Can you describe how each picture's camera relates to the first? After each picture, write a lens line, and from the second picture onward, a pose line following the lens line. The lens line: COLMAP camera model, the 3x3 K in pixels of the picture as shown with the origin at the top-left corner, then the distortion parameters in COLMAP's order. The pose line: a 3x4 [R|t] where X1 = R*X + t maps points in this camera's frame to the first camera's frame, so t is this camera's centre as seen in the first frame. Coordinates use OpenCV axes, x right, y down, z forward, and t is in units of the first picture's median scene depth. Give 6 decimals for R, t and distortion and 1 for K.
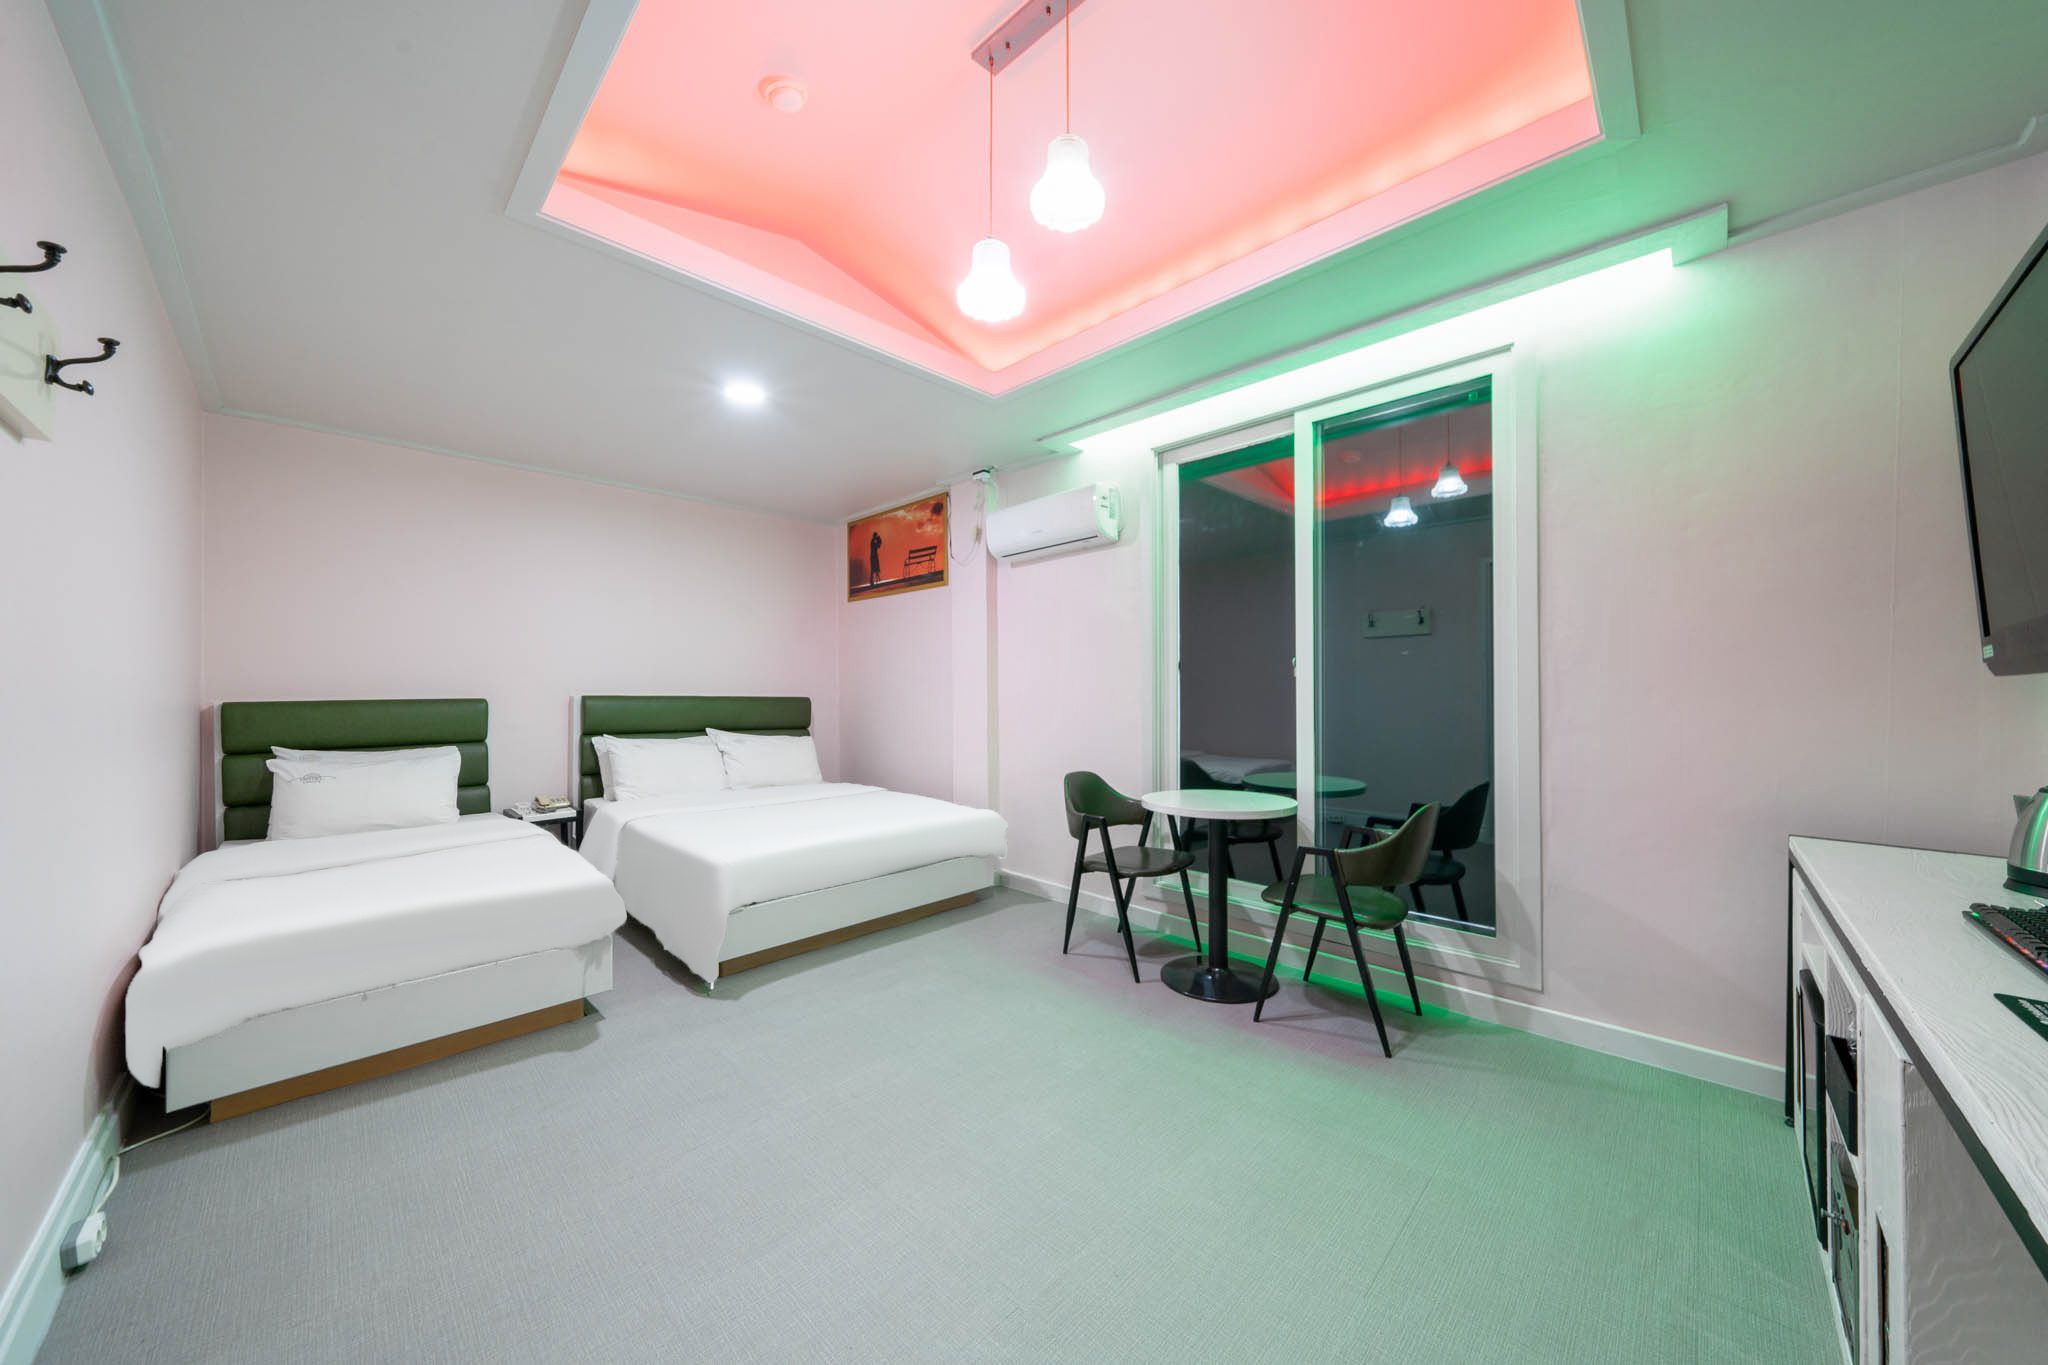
lens RADIAL K [[697.3, 0, 1035.8], [0, 697.3, 687.3], [0, 0, 1]] dist [-0.001287, -0.000090]
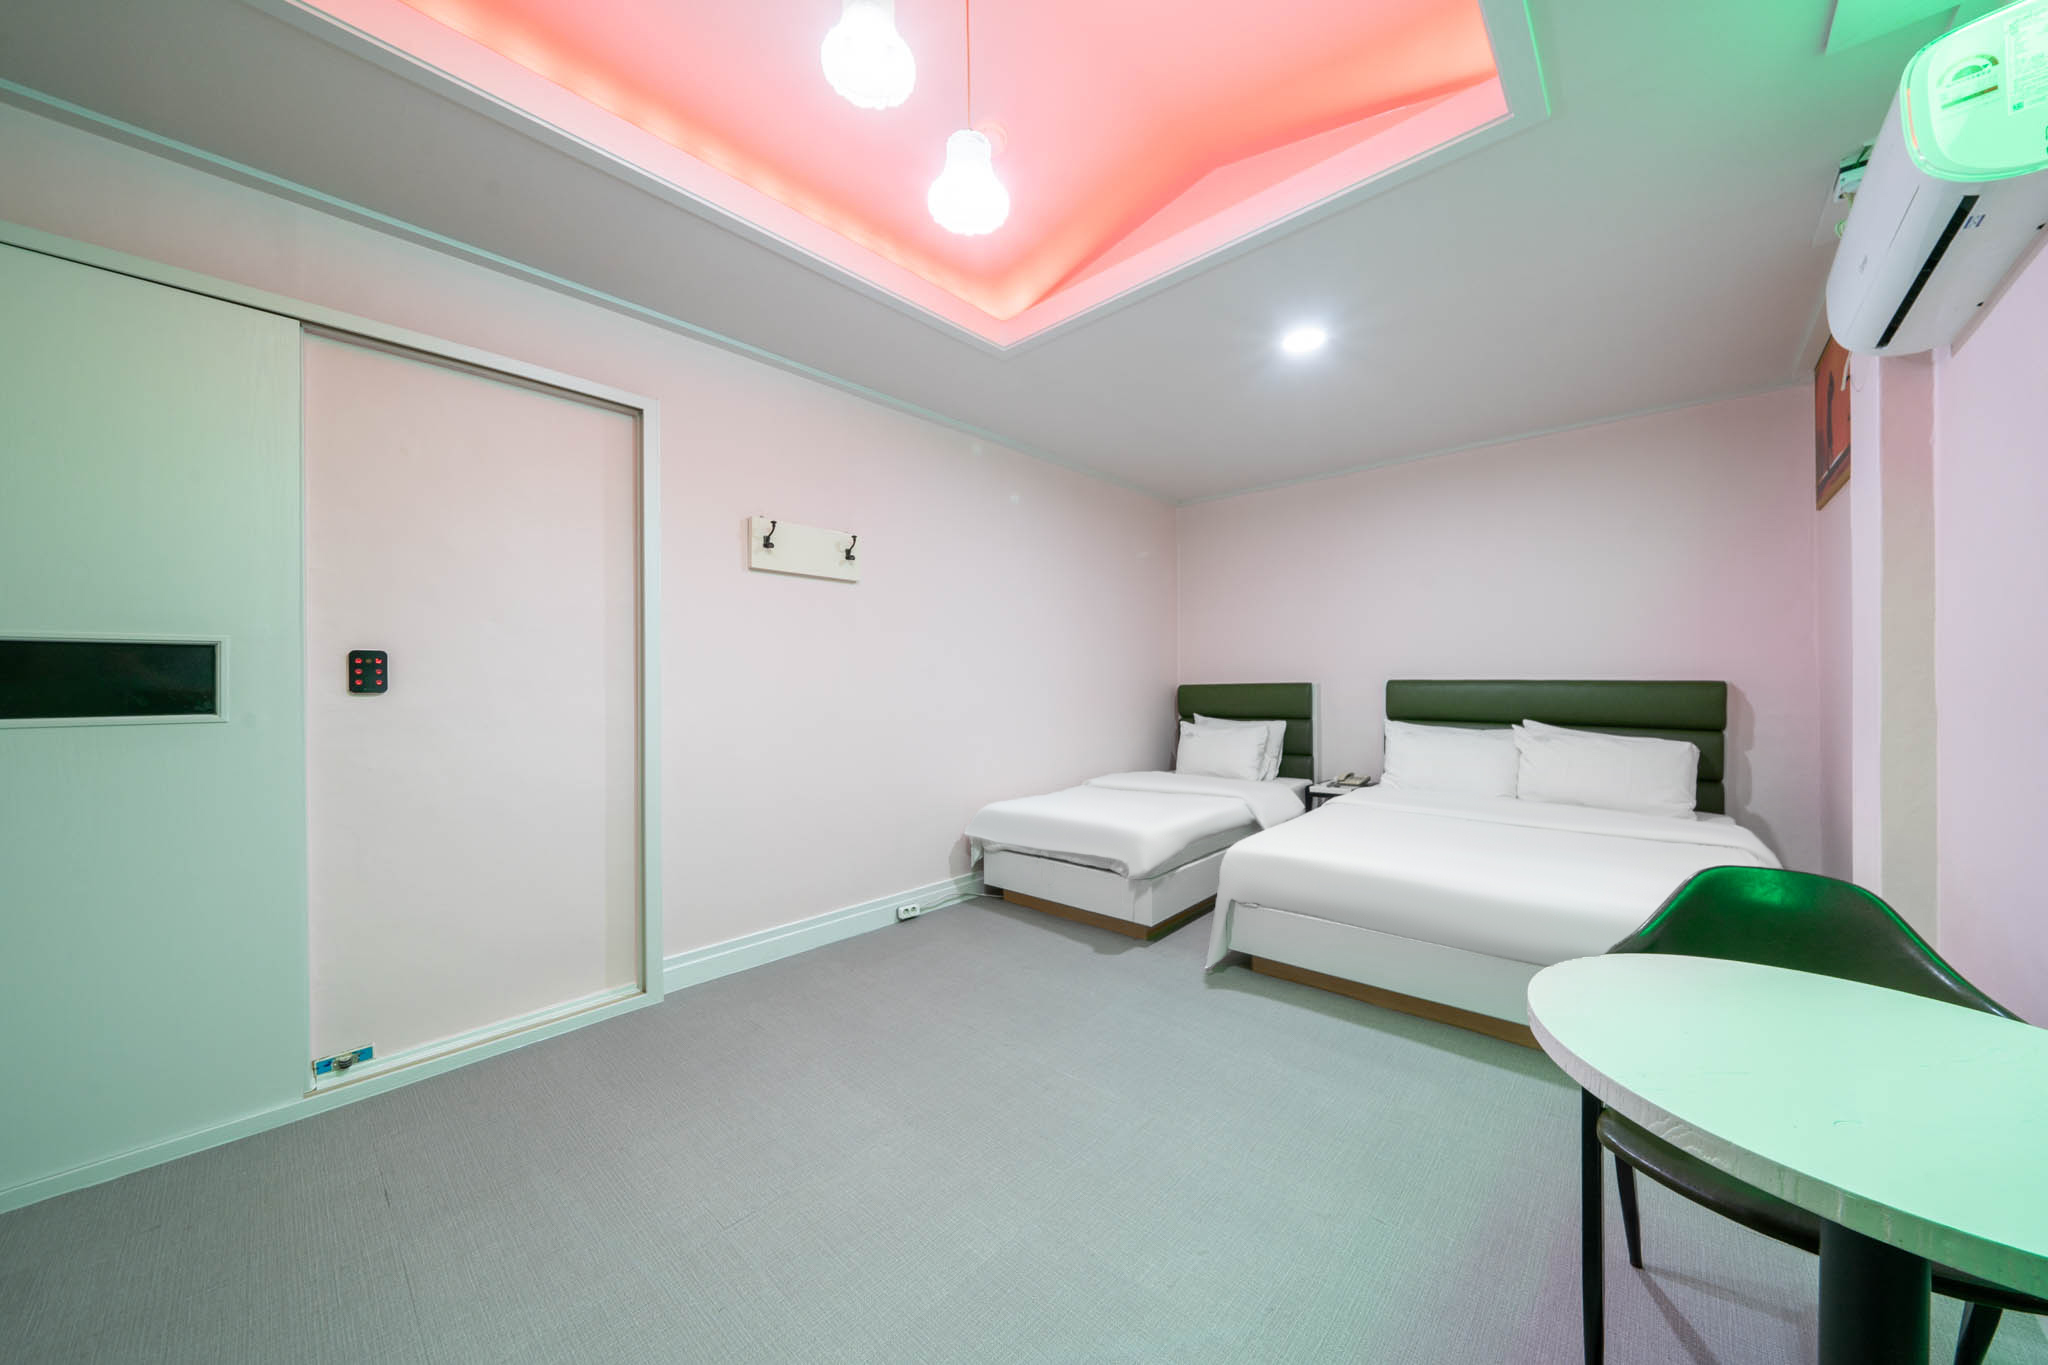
lens RADIAL K [[697.3, 0, 1031.8], [0, 697.3, 681.9], [0, 0, 1]] dist [-0.001287, -0.000090]
pose [[0.029787, -0.005591, -0.999541, 0.387003], [0.013591, 0.999894, -0.005188, 0.014723], [0.999464, -0.013430, 0.029860, 0.518675]]
